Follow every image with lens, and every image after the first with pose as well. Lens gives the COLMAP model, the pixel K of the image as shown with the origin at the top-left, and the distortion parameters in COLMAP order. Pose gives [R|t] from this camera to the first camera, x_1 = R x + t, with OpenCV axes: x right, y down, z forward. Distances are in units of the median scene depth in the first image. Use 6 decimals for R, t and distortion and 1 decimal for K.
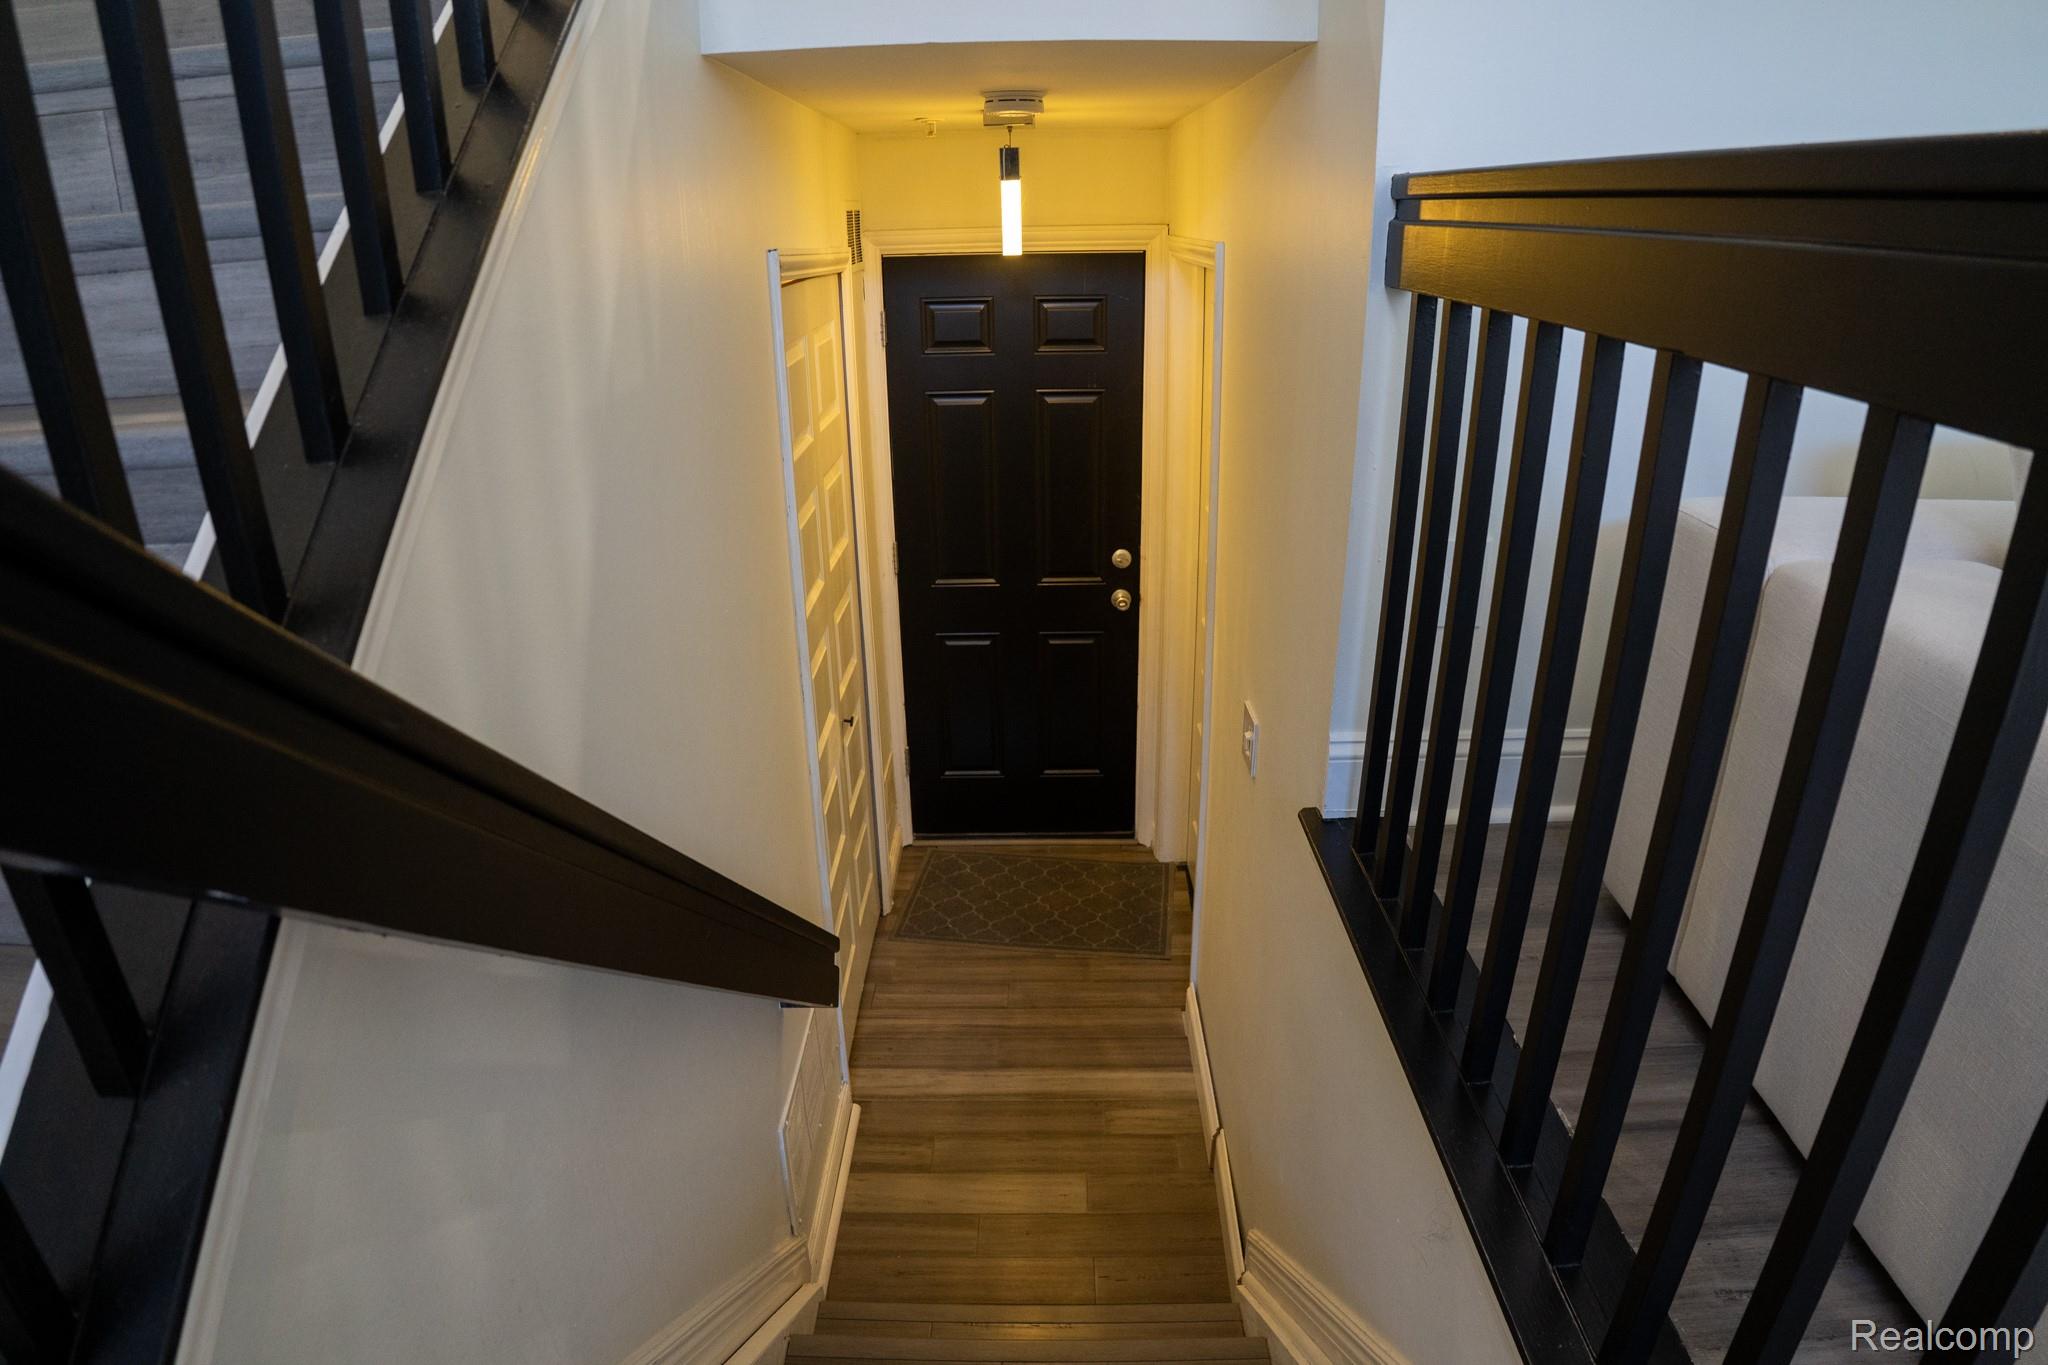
lens RADIAL K [[1197.7, 0, 1024.0], [0, 1197.7, 682.5], [0, 0, 1]] dist [-0.159423, 0.049585]
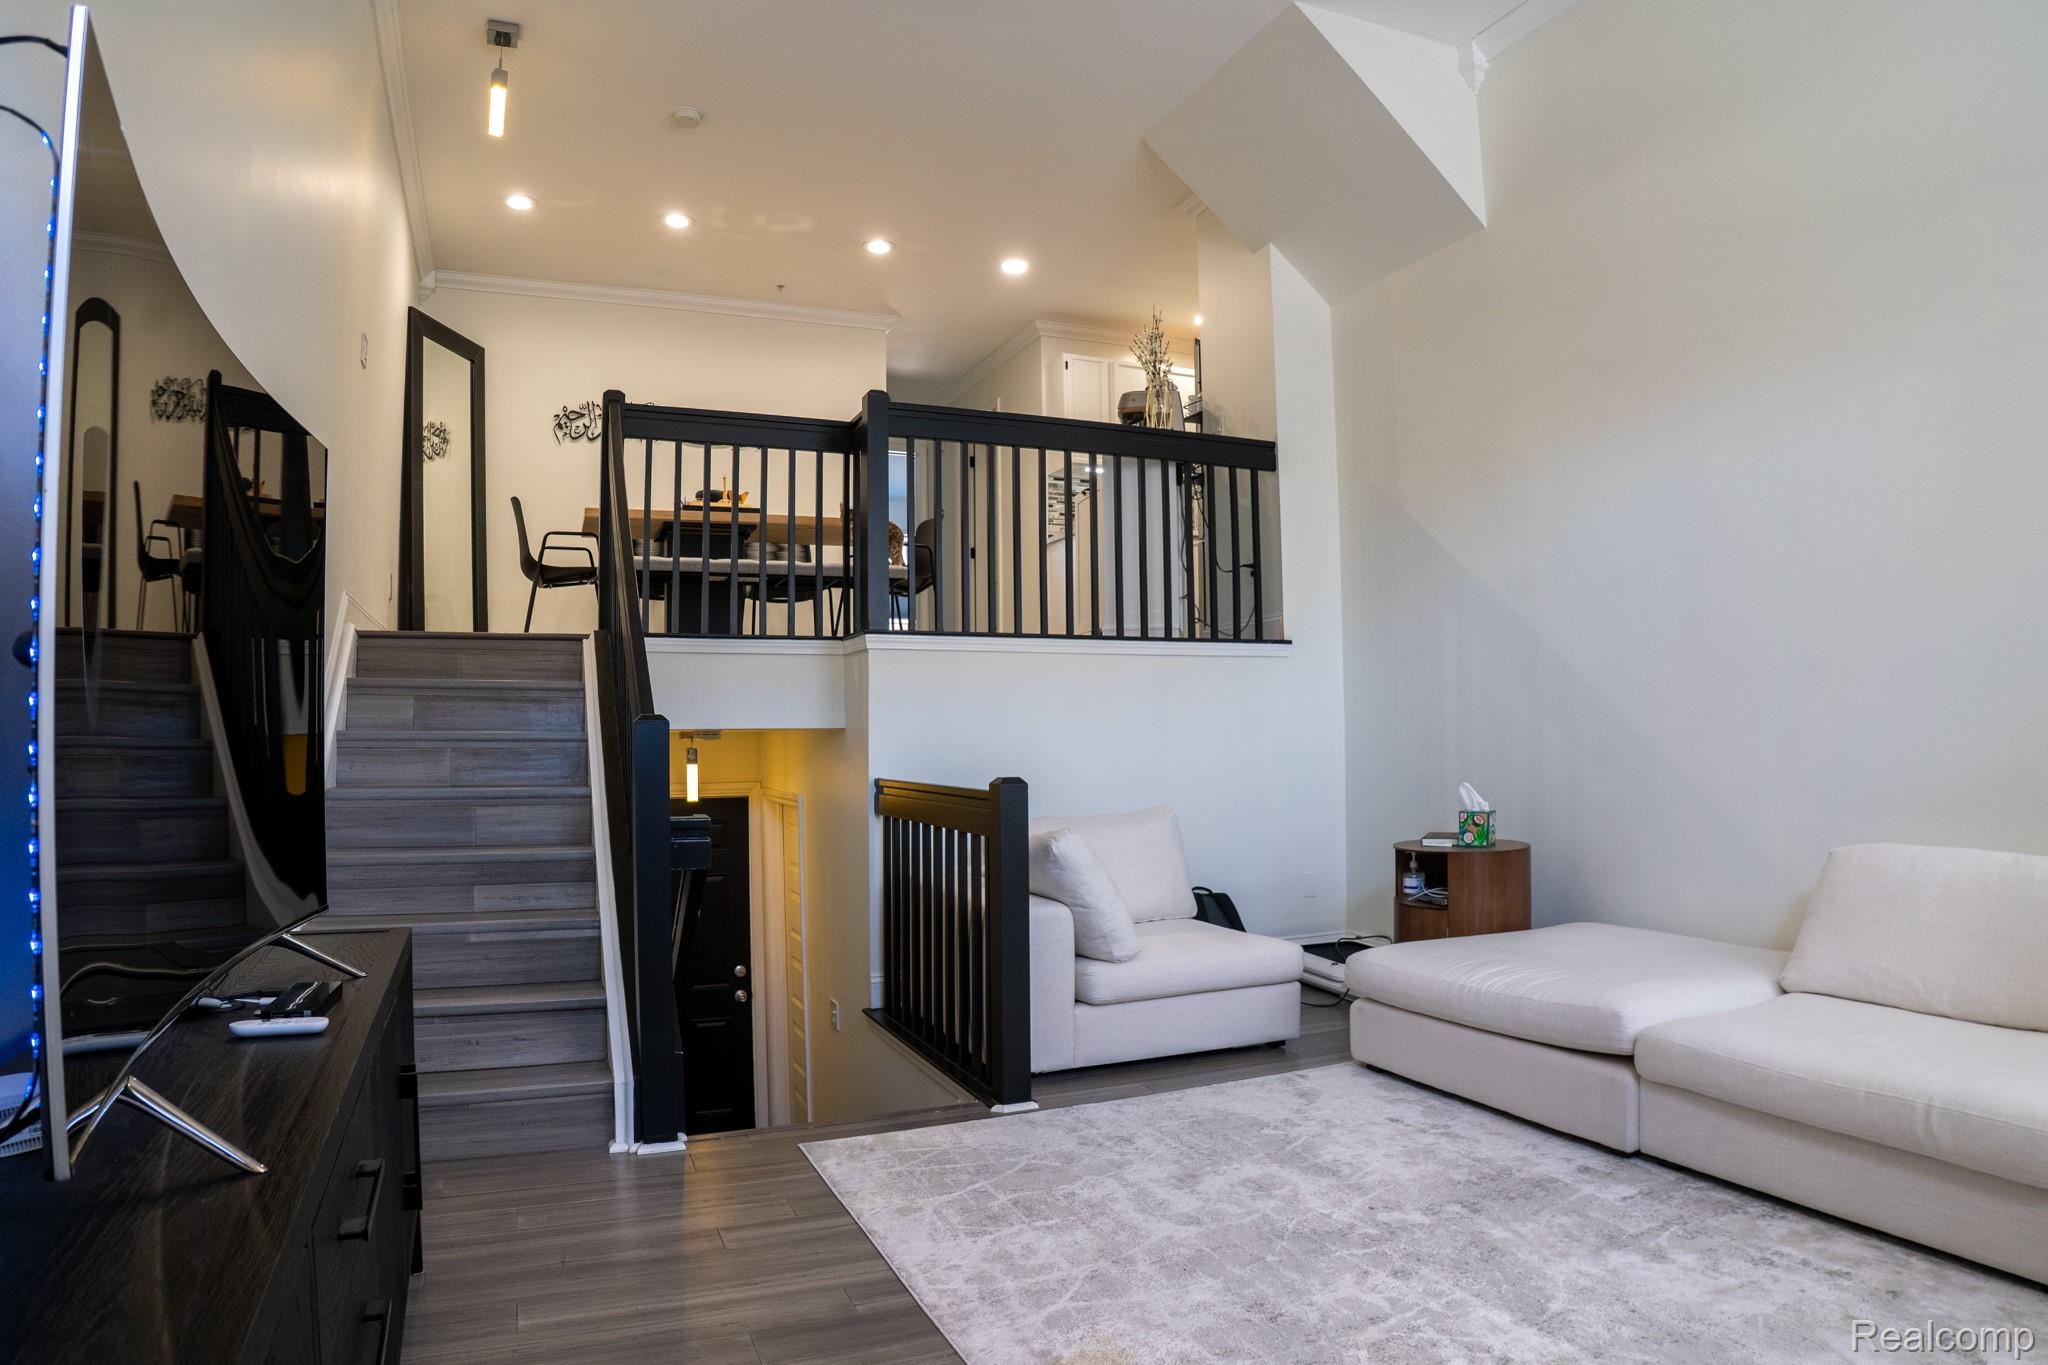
lens RADIAL K [[1197.7, 0, 1024.0], [0, 1197.7, 682.5], [0, 0, 1]] dist [-0.159423, 0.049585]
pose [[0.919935, 0.022857, 0.391404, -0.259569], [0.143413, 0.909501, -0.390181, 0.288031], [-0.364901, 0.415073, 0.833404, -0.875628]]
